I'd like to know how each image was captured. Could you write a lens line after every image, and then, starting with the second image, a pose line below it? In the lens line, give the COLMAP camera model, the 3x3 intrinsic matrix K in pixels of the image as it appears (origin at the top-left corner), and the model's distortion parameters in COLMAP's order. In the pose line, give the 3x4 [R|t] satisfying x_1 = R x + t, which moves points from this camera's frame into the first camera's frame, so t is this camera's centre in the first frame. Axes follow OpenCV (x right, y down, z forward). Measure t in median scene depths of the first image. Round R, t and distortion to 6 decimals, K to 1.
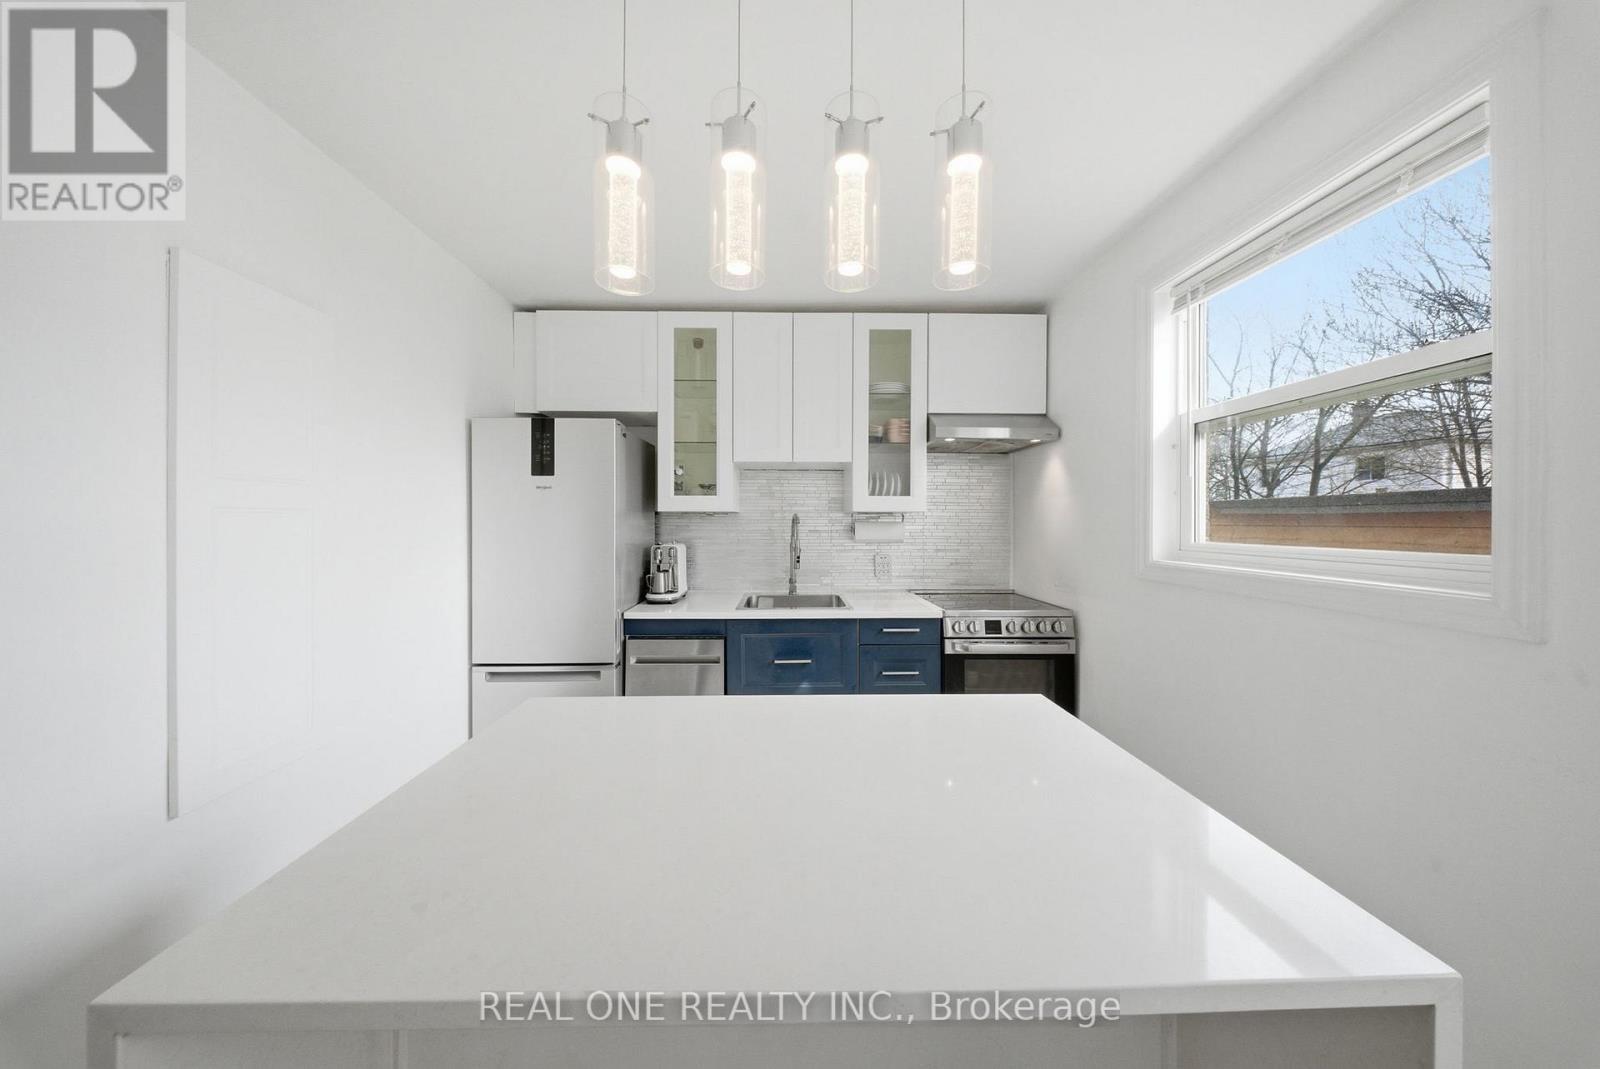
lens RADIAL K [[483.0, 0, 791.8], [0, 483.0, 520.0], [0, 0, 1]] dist [-0.006533, -0.000113]
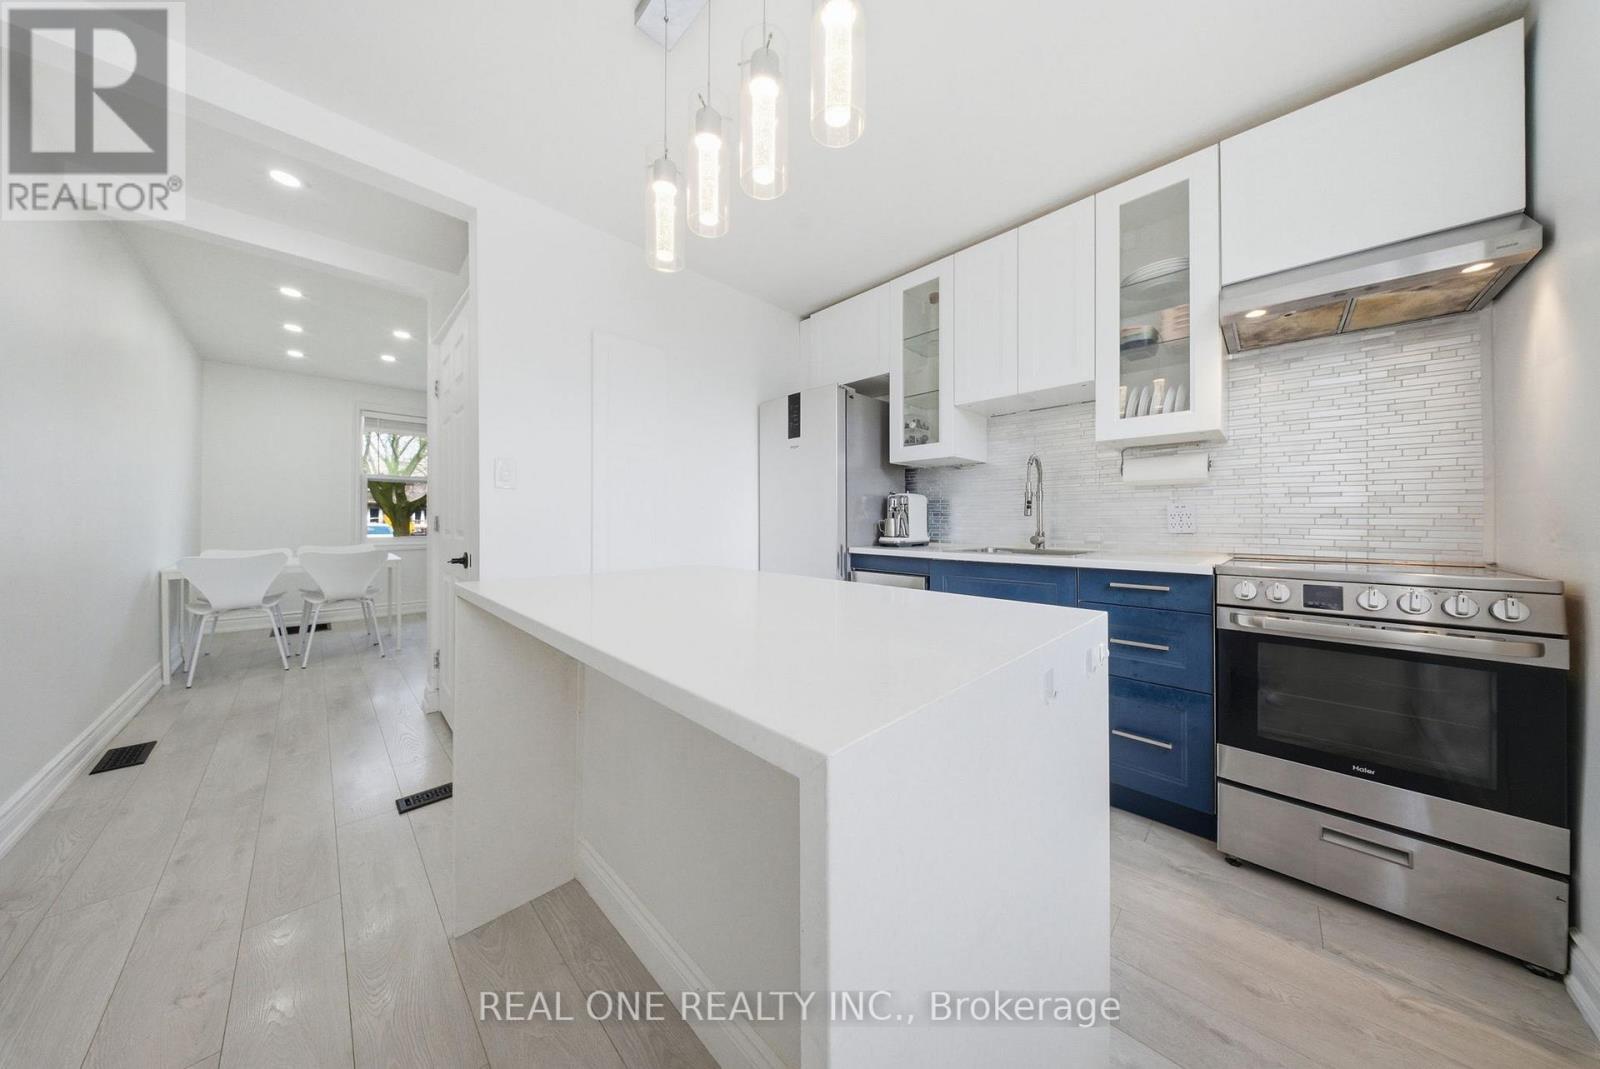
lens RADIAL K [[483.0, 0, 791.8], [0, 483.0, 520.0], [0, 0, 1]] dist [-0.006533, -0.000113]
pose [[0.689560, -0.003057, -0.724222, 0.363418], [0.000937, 0.999994, -0.003328, 0.116350], [0.724228, 0.001617, 0.689558, 0.086685]]
